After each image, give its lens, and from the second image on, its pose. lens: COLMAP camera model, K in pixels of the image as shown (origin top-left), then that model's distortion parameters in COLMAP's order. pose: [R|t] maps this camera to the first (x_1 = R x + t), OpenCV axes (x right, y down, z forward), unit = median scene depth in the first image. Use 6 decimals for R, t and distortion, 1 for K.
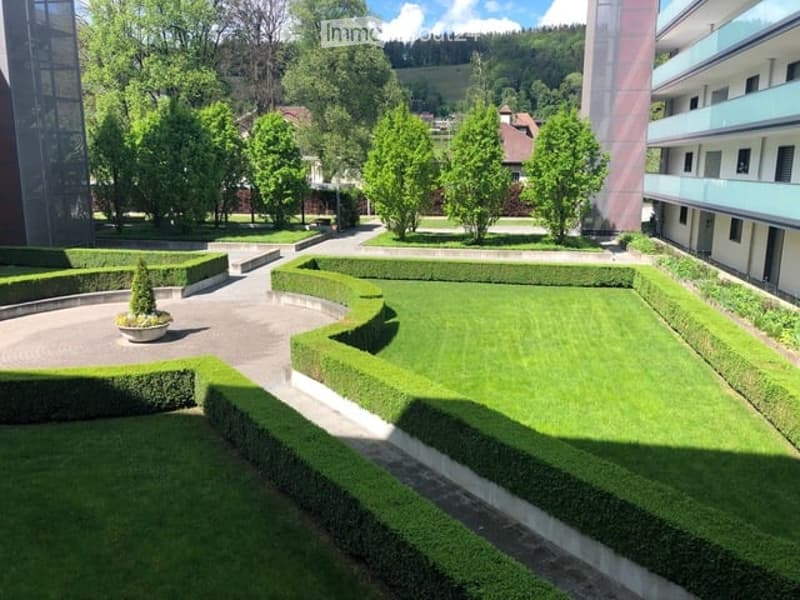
lens RADIAL K [[648.0, 0, 400.0], [0, 648.0, 300.0], [0, 0, 1]] dist [0.011624, -0.001767]
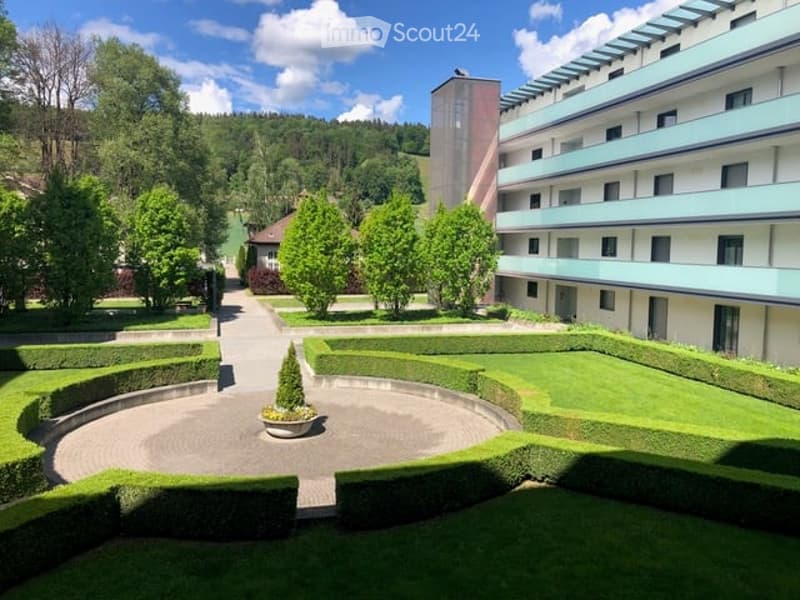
lens RADIAL K [[648.0, 0, 400.0], [0, 648.0, 300.0], [0, 0, 1]] dist [0.011624, -0.001767]
pose [[0.899650, -0.029312, 0.435626, -0.334843], [0.080032, 0.991910, -0.098539, -0.013513], [-0.429213, 0.123514, 0.894718, 0.038747]]
